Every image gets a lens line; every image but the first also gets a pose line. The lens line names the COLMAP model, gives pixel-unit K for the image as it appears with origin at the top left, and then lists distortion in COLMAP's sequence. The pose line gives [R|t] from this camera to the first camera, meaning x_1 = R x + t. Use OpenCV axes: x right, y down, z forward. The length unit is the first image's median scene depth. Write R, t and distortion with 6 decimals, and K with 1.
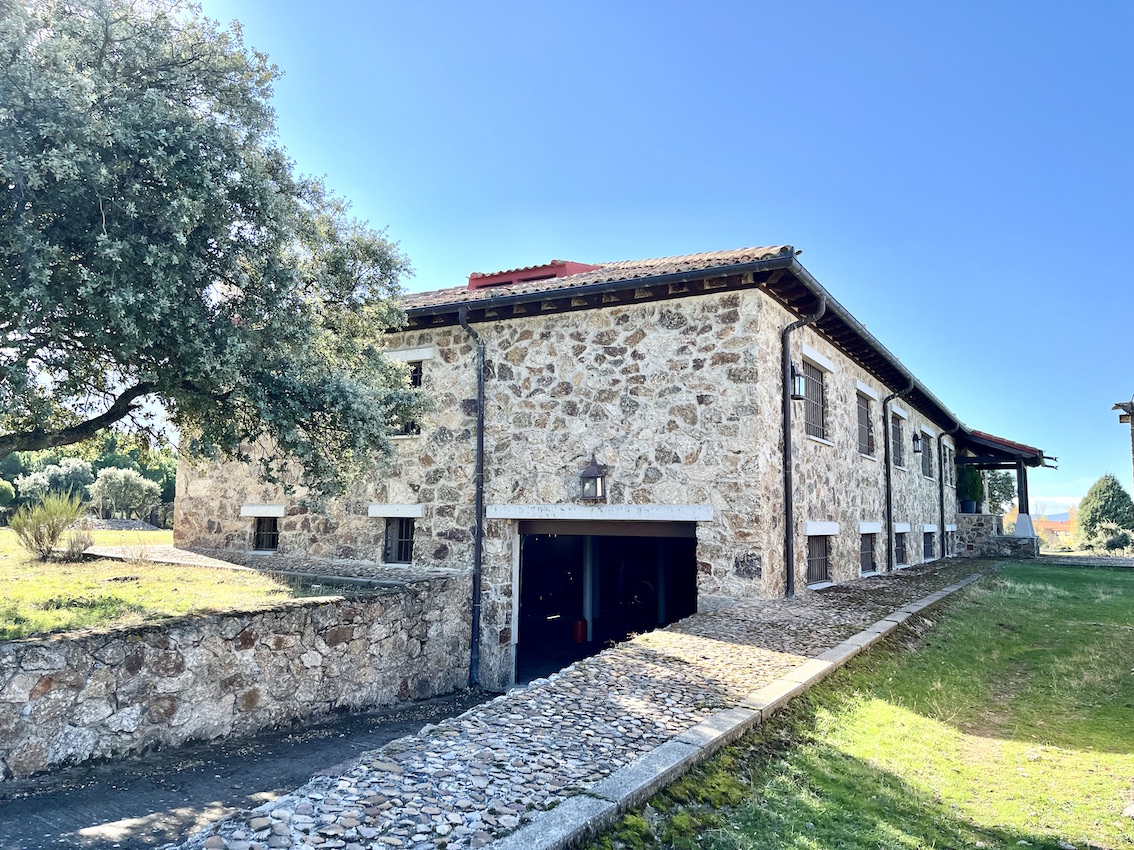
lens RADIAL K [[868.5, 0, 567.0], [0, 868.5, 425.0], [0, 0, 1]] dist [0.002624, 0.002922]
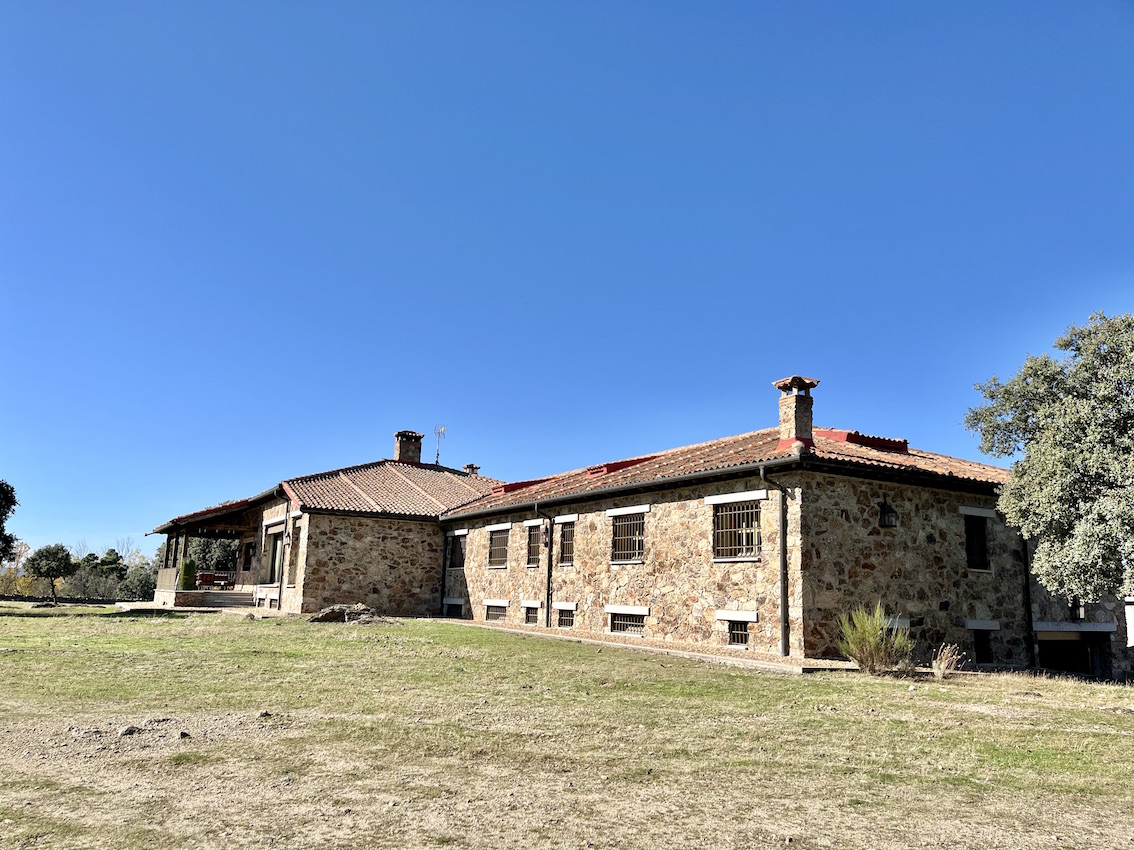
lens RADIAL K [[868.5, 0, 567.0], [0, 868.5, 425.0], [0, 0, 1]] dist [0.002624, 0.002922]
pose [[0.525045, 0.155578, 0.836734, -1.766230], [-0.140791, 0.985481, -0.094890, 0.009663], [-0.839348, -0.067984, 0.539326, 0.833923]]
